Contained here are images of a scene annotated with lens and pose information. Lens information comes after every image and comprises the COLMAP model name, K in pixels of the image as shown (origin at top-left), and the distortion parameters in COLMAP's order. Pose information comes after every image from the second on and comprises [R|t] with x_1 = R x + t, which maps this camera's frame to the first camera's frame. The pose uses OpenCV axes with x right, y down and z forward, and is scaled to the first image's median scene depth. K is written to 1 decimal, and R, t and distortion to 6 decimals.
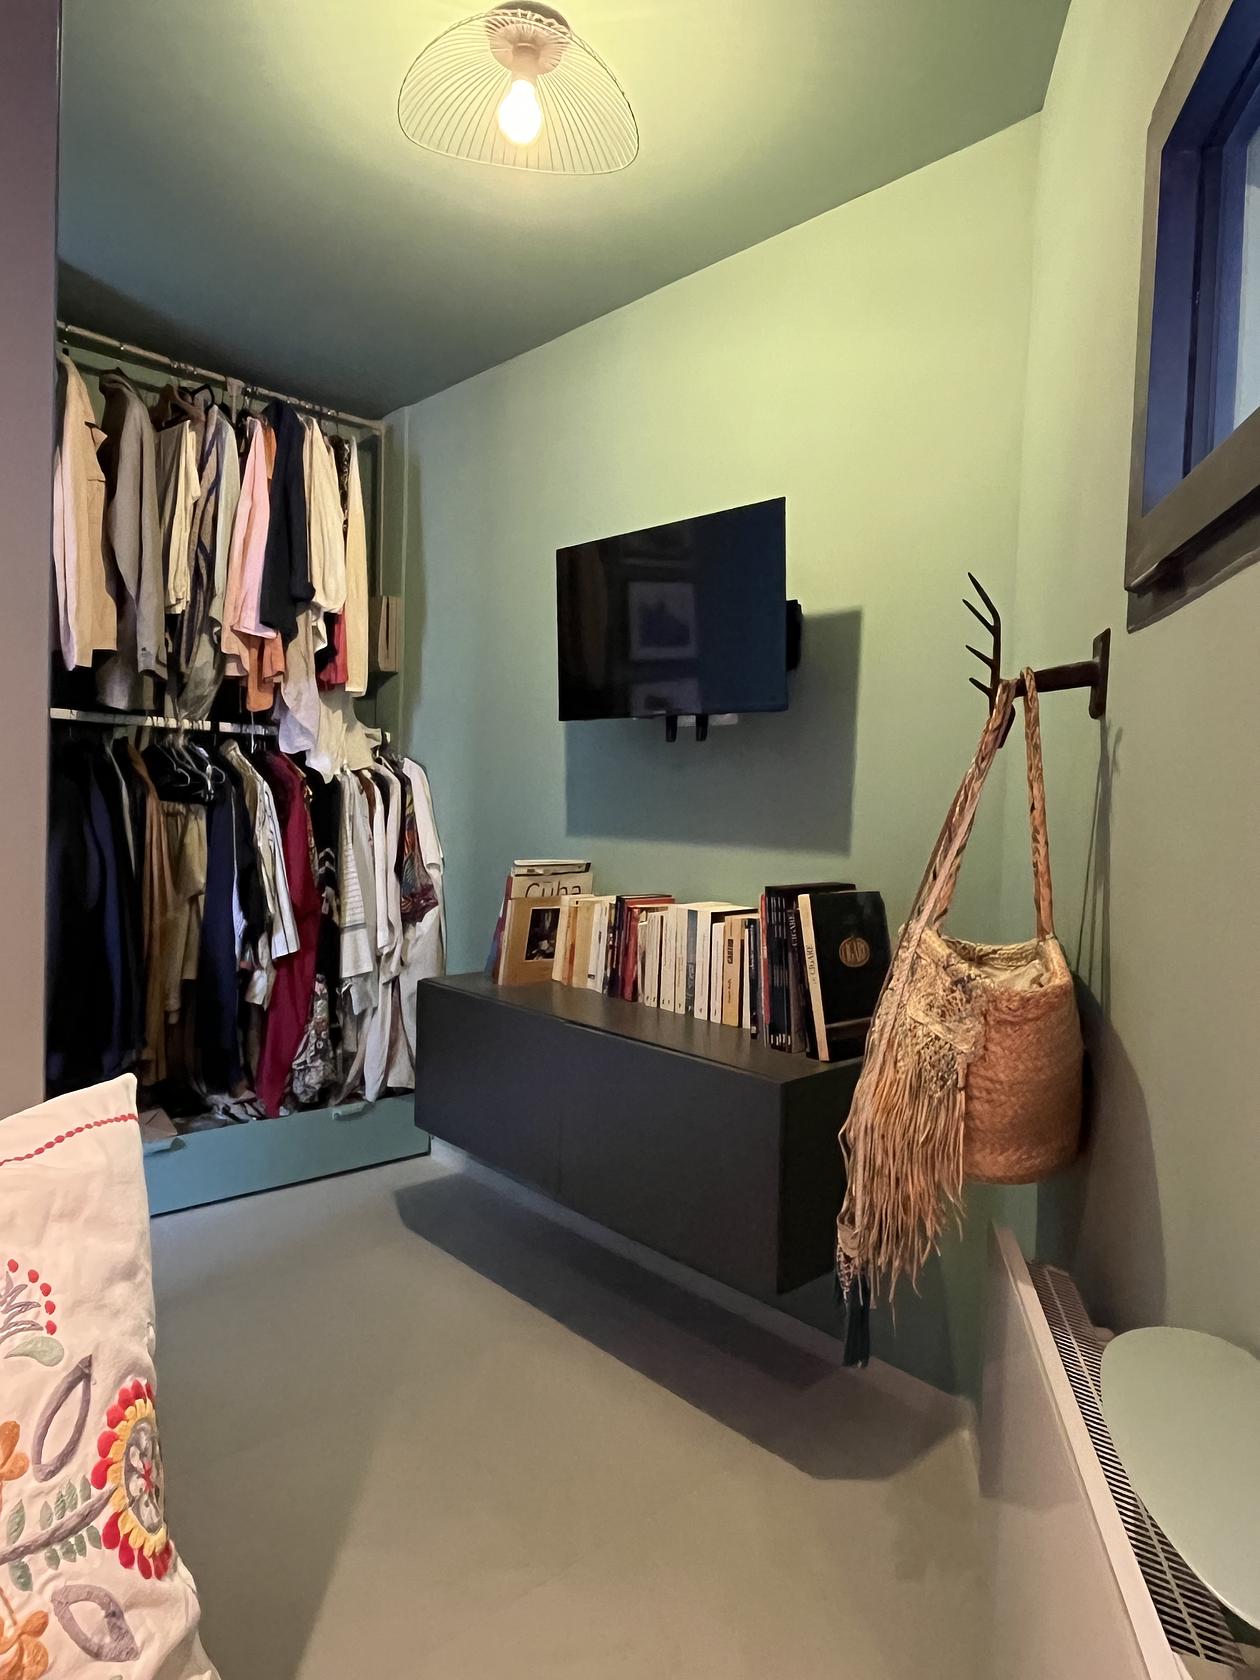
lens RADIAL K [[1028.3, 0, 630.2], [0, 1028.3, 839.8], [0, 0, 1]] dist [0.002366, 0.000500]
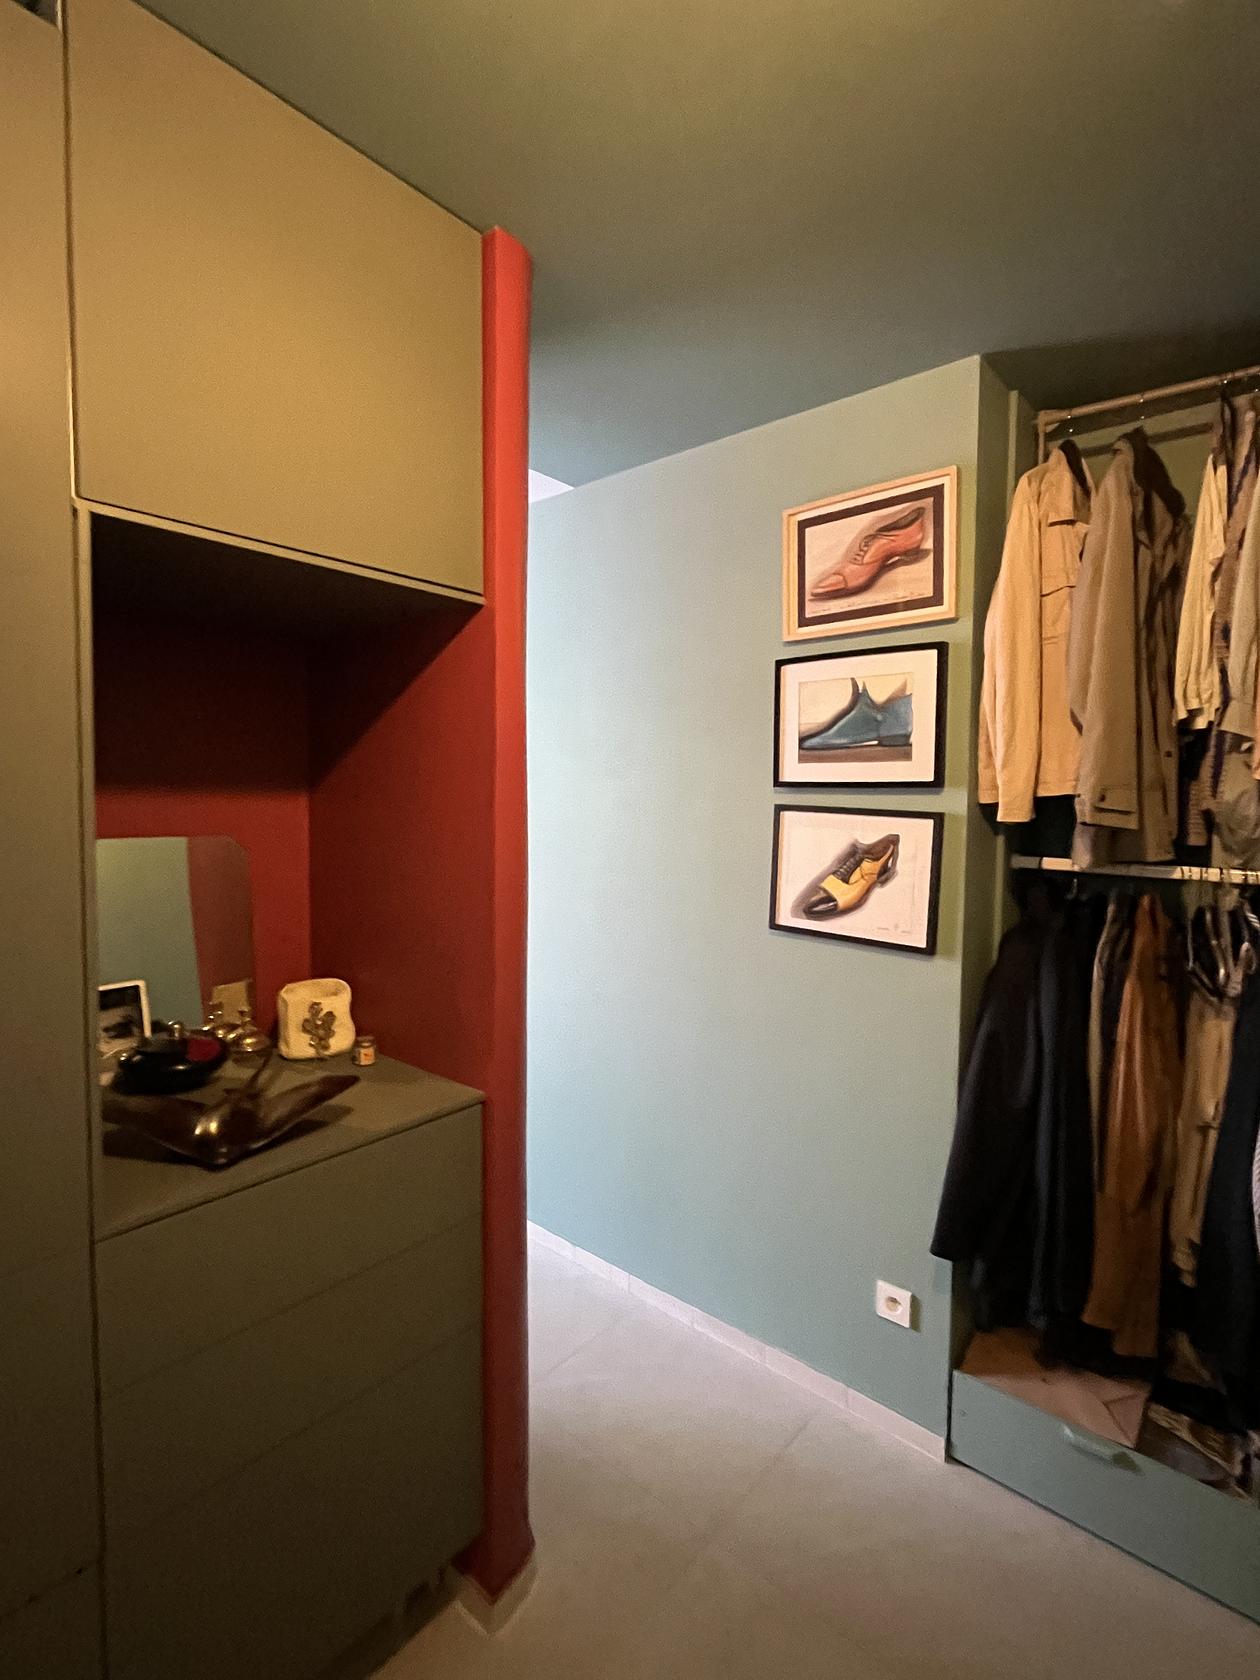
lens RADIAL K [[780.9, 0, 630.0], [0, 780.9, 836.5], [0, 0, 1]] dist [-0.000456, -0.000049]
pose [[0.086235, 0.020854, -0.996057, 0.069521], [-0.044136, 0.998879, 0.017092, -0.135351], [0.995297, 0.042488, 0.087058, 0.555022]]
